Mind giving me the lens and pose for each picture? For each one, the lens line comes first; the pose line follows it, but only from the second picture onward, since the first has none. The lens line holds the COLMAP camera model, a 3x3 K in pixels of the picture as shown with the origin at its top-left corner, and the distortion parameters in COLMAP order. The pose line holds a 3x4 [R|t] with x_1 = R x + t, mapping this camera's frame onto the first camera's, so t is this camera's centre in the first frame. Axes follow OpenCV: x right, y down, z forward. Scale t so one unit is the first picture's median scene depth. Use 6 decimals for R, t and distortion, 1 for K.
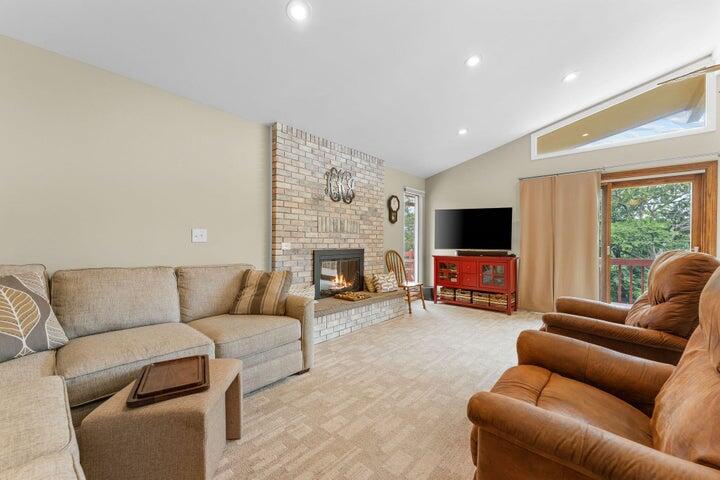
lens RADIAL K [[288.9, 0, 358.9], [0, 288.9, 242.9], [0, 0, 1]] dist [0.003543, -0.000006]
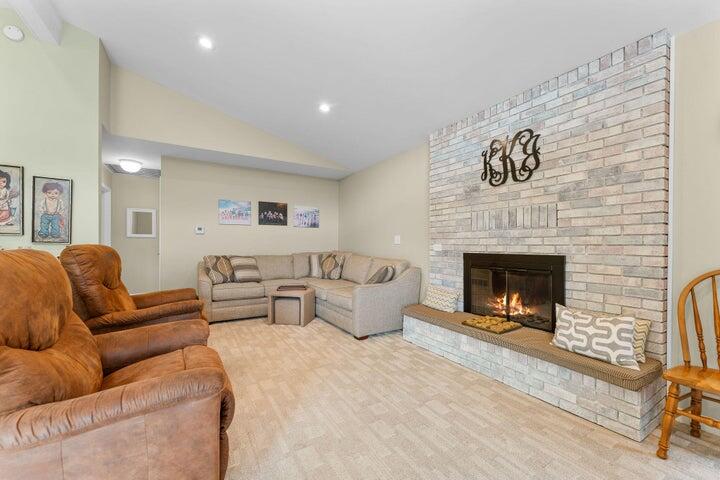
lens RADIAL K [[288.9, 0, 357.8], [0, 288.9, 244.5], [0, 0, 1]] dist [0.003543, -0.000006]
pose [[-0.308032, -0.005680, -0.951359, 0.698219], [-0.007659, 0.999965, -0.003490, 0.005709], [0.951345, 0.006212, -0.308065, 0.894419]]
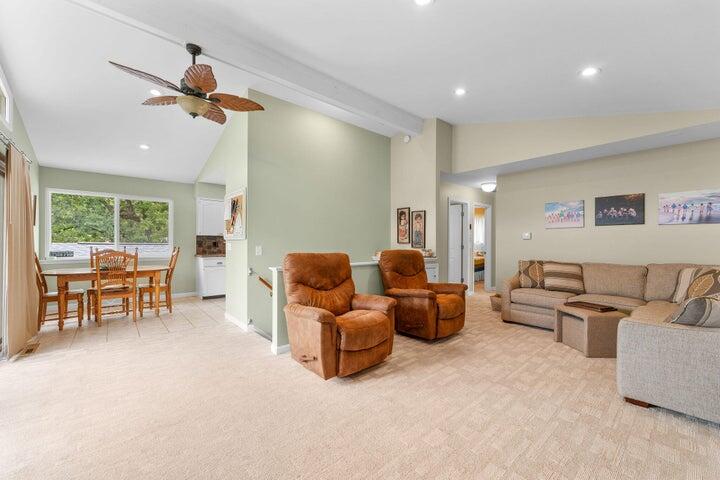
lens RADIAL K [[288.9, 0, 355.6], [0, 288.9, 240.5], [0, 0, 1]] dist [0.003543, -0.000006]
pose [[-0.989976, -0.005835, 0.141117, 0.326791], [-0.006384, 0.999974, -0.003441, -0.021572], [-0.141093, -0.004308, -0.989987, 1.265202]]
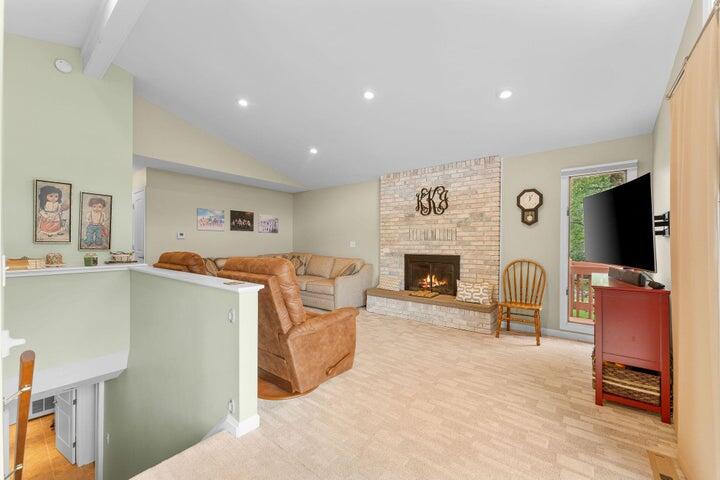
lens RADIAL K [[288.9, 0, 357.4], [0, 288.9, 245.1], [0, 0, 1]] dist [0.003543, -0.000006]
pose [[0.043253, 0.000381, -0.999064, 1.132181], [-0.007662, 0.999971, 0.000049, -0.014438], [0.999035, 0.007653, 0.043255, 0.660026]]
